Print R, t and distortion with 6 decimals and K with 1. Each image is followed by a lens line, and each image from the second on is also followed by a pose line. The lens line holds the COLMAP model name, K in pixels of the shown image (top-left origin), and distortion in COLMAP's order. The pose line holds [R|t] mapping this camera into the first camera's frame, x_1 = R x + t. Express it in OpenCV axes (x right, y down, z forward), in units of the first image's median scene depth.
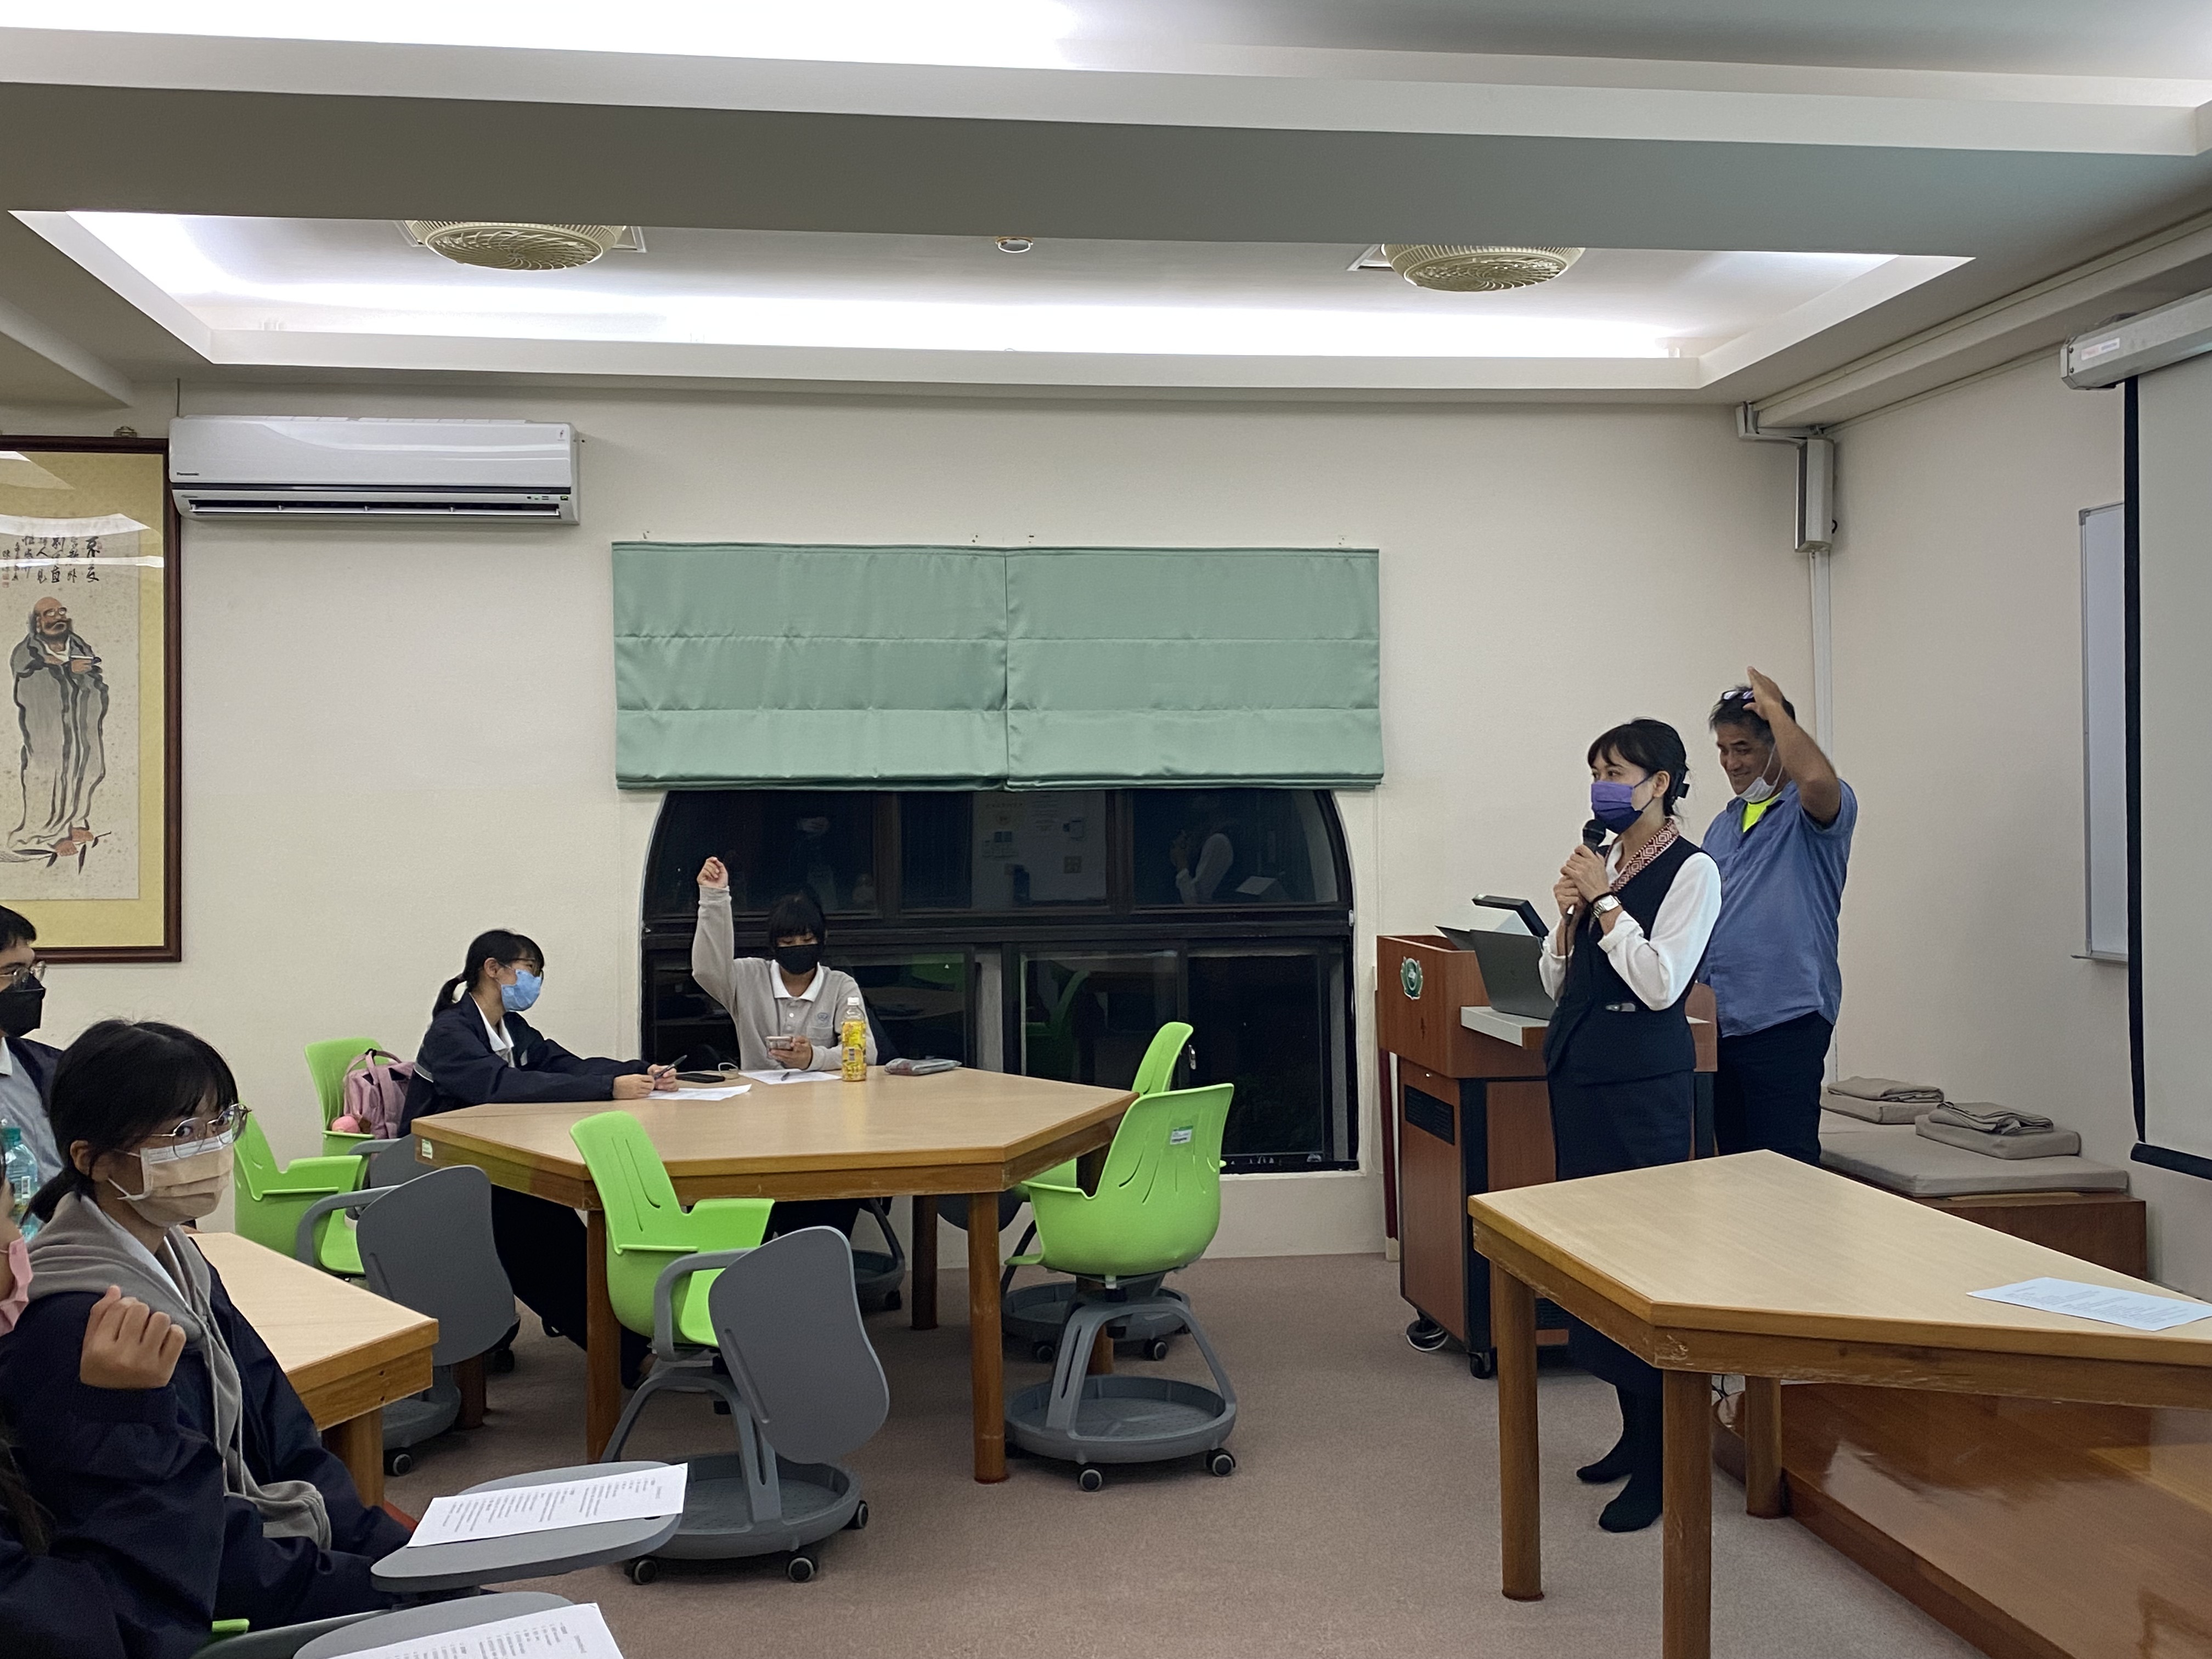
lens RADIAL K [[2224.2, 0, 1106.0], [0, 2224.2, 829.5], [0, 0, 1]] dist [0.220633, -0.684868]
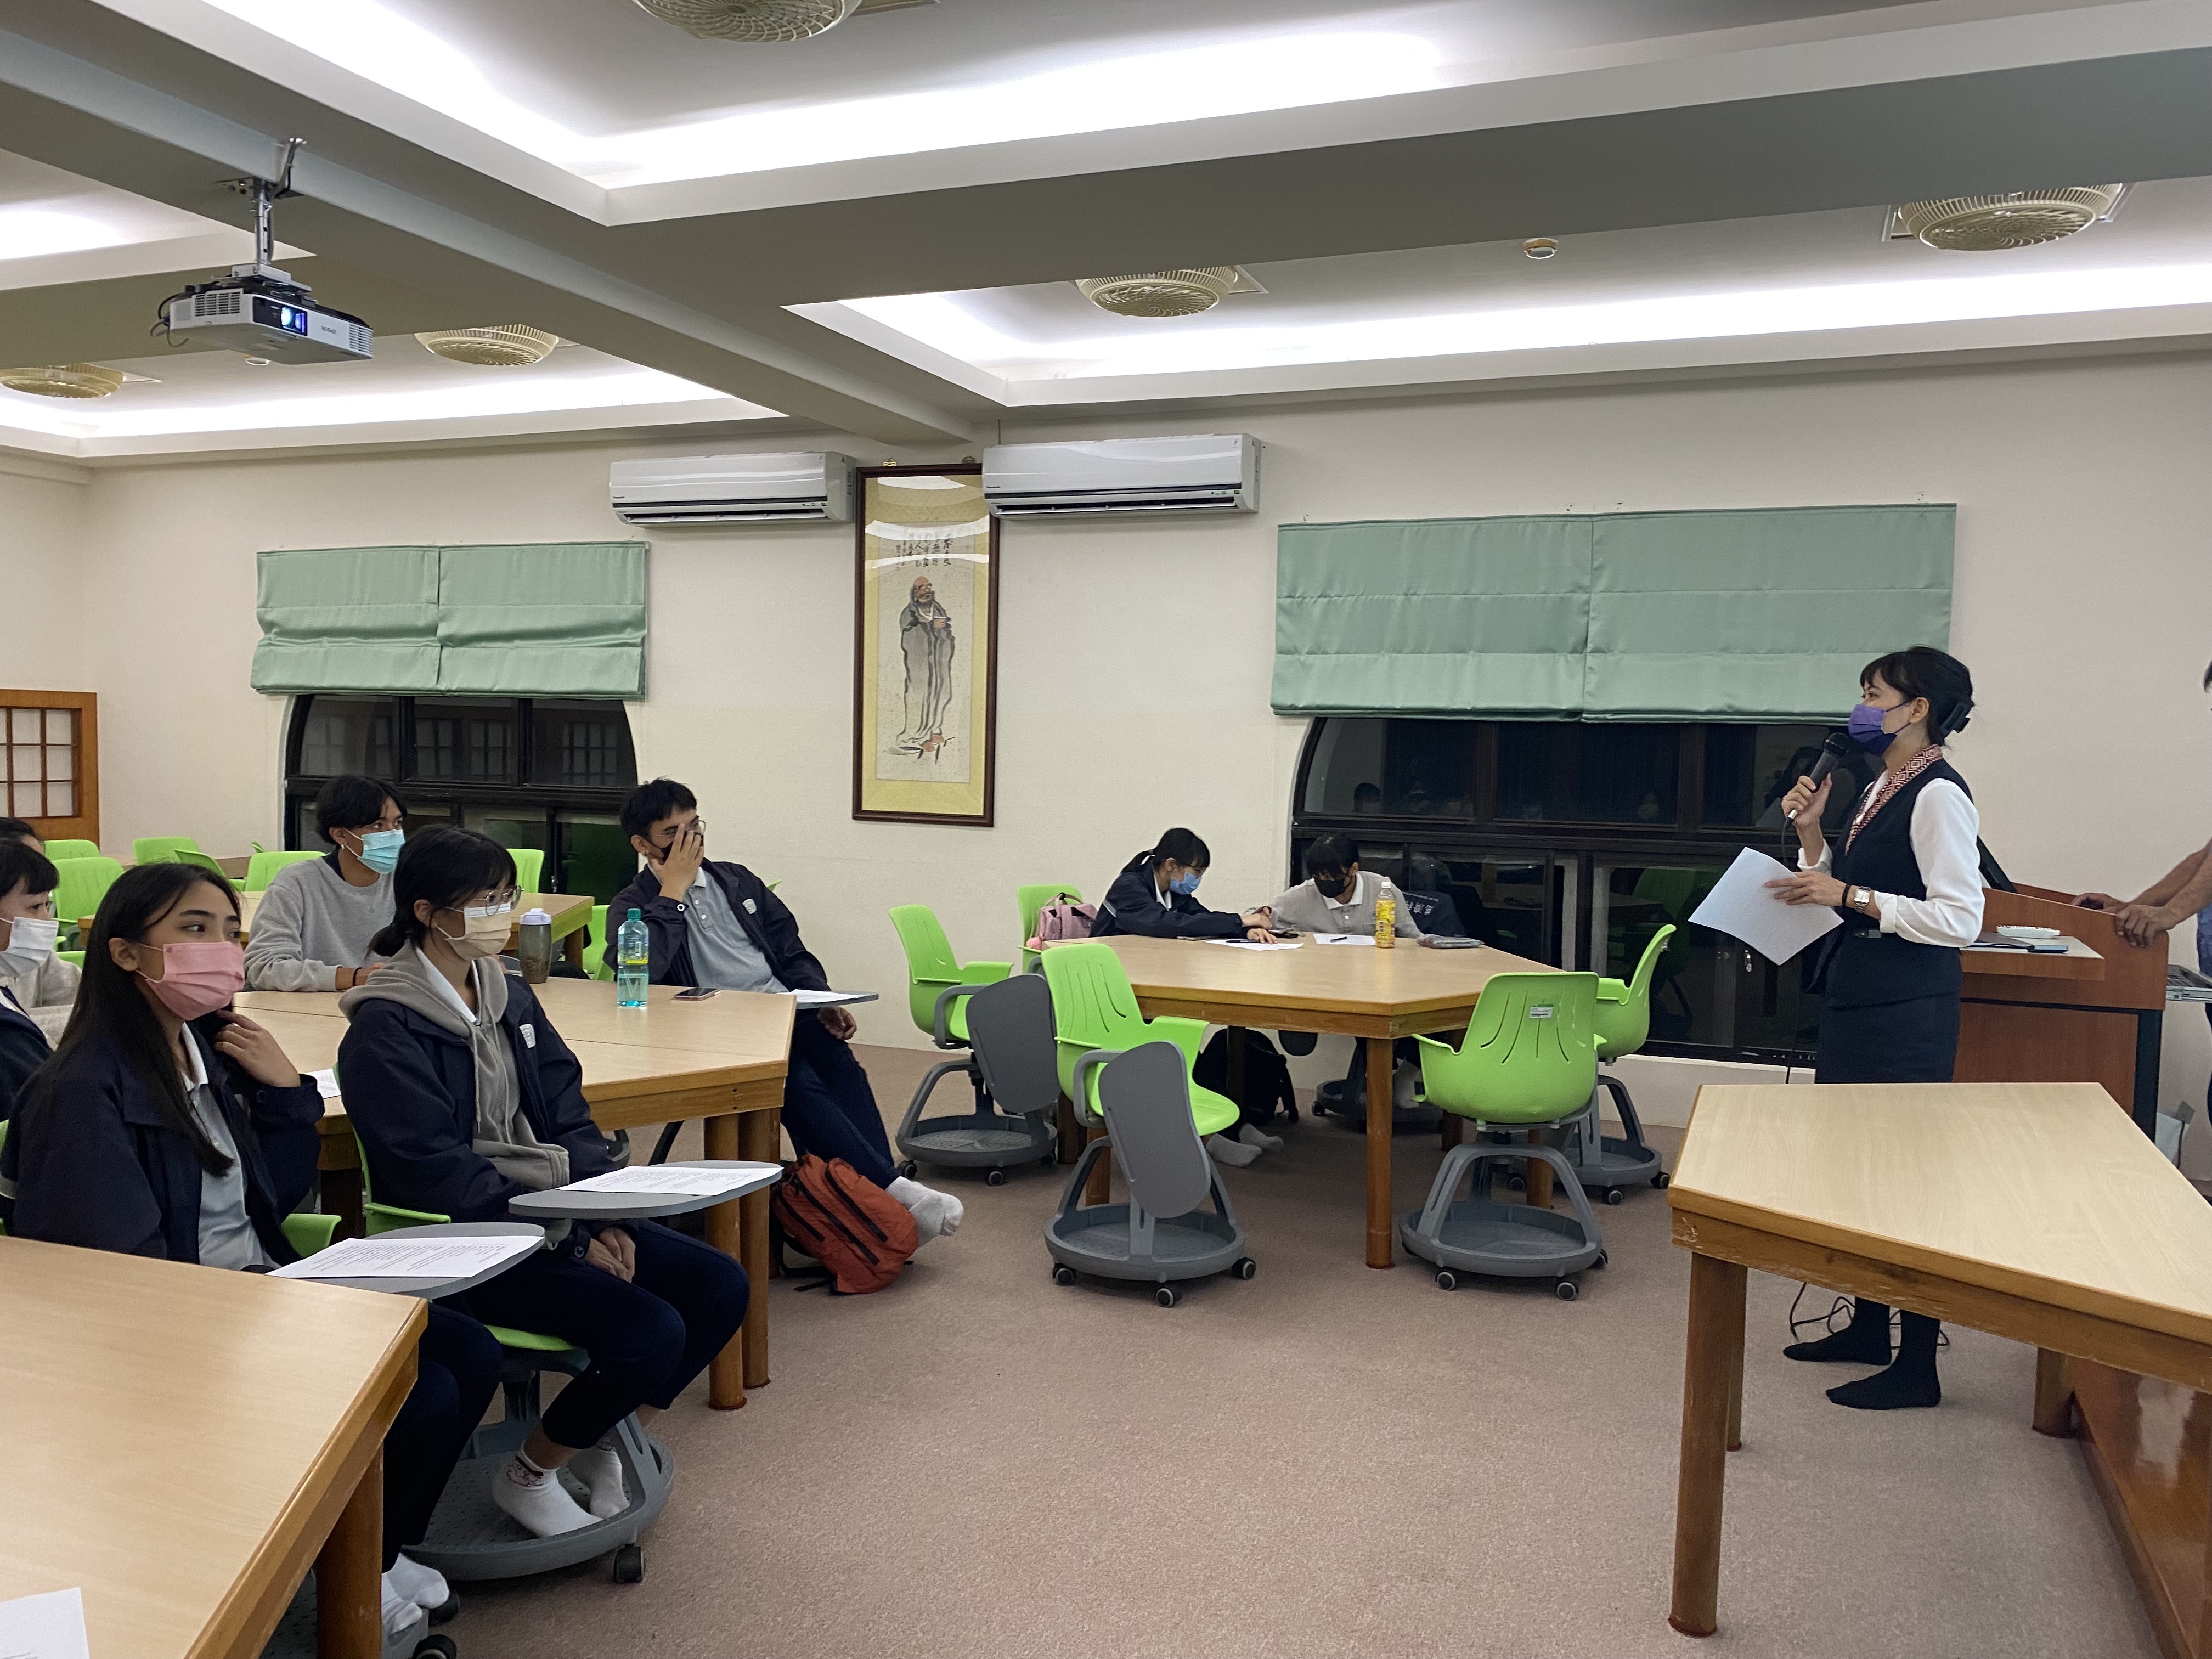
lens RADIAL K [[1693.0, 0, 1107.4], [0, 1693.0, 869.5], [0, 0, 1]] dist [0.133293, -0.341070]
pose [[0.861359, 0.065738, -0.503724, 0.211783], [-0.036160, 0.997011, 0.068281, 0.008254], [0.506707, -0.040600, 0.861162, 0.091534]]
